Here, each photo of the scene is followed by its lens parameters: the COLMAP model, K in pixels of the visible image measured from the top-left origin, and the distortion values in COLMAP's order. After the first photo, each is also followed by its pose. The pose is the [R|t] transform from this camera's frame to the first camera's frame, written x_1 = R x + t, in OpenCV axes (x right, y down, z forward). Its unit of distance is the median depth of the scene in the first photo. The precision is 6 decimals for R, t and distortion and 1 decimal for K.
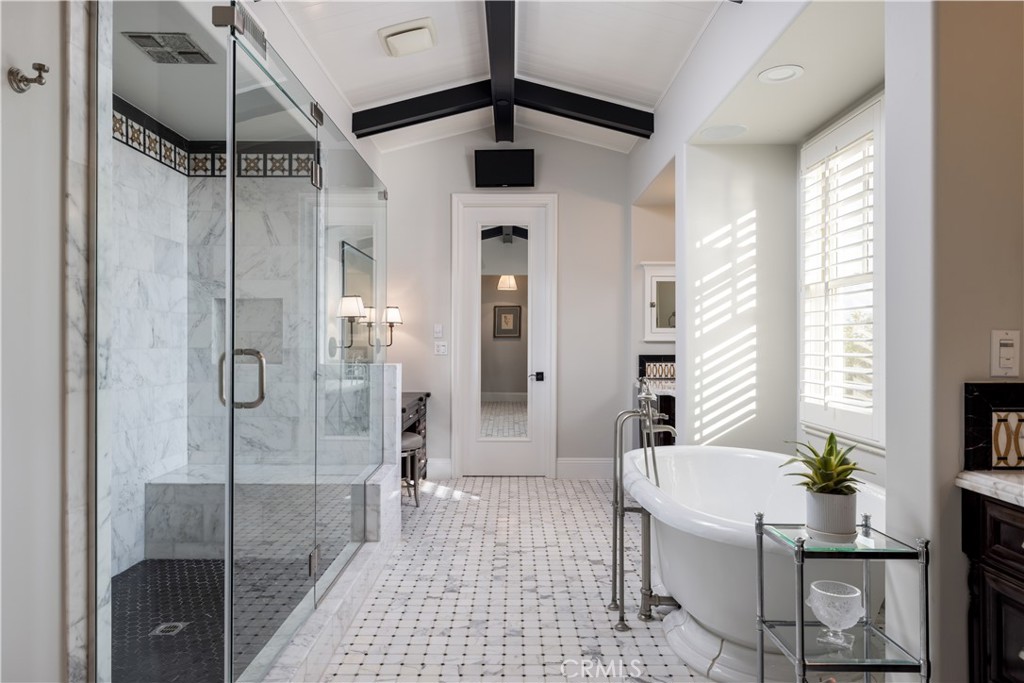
lens RADIAL K [[625.2, 0, 512.0], [0, 625.2, 341.5], [0, 0, 1]] dist [-0.002771, -0.000386]
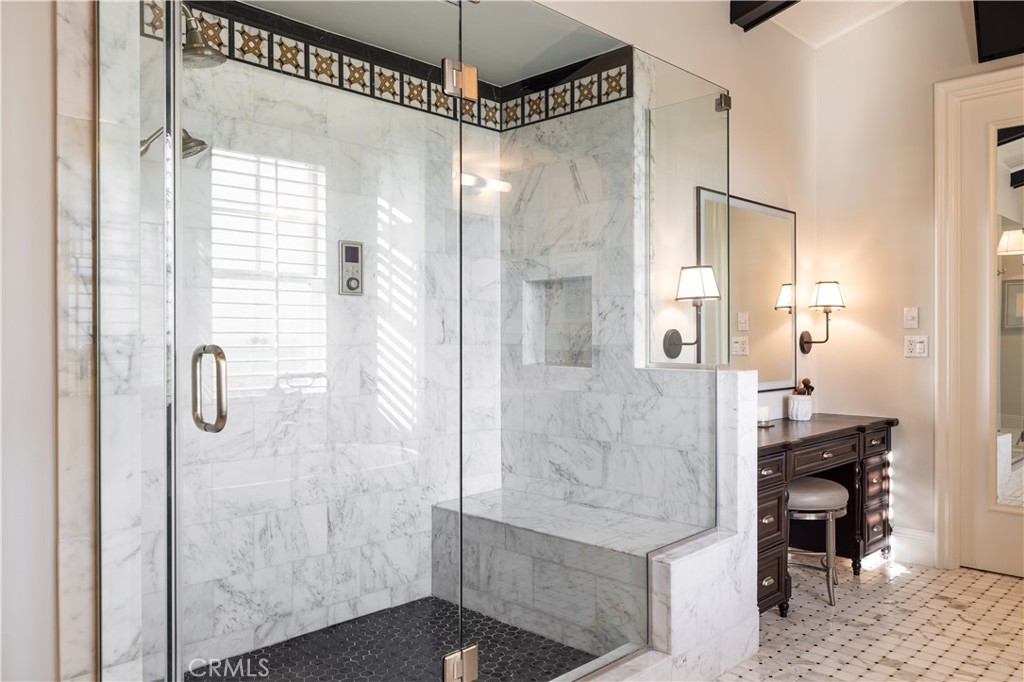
lens RADIAL K [[767.4, 0, 512.0], [0, 767.4, 341.0], [0, 0, 1]] dist [0.000754, 0.002689]
pose [[0.713356, -0.000092, -0.700802, 0.188741], [0.003364, 0.999989, 0.003293, 0.002811], [0.700794, -0.004706, 0.713348, 0.302787]]
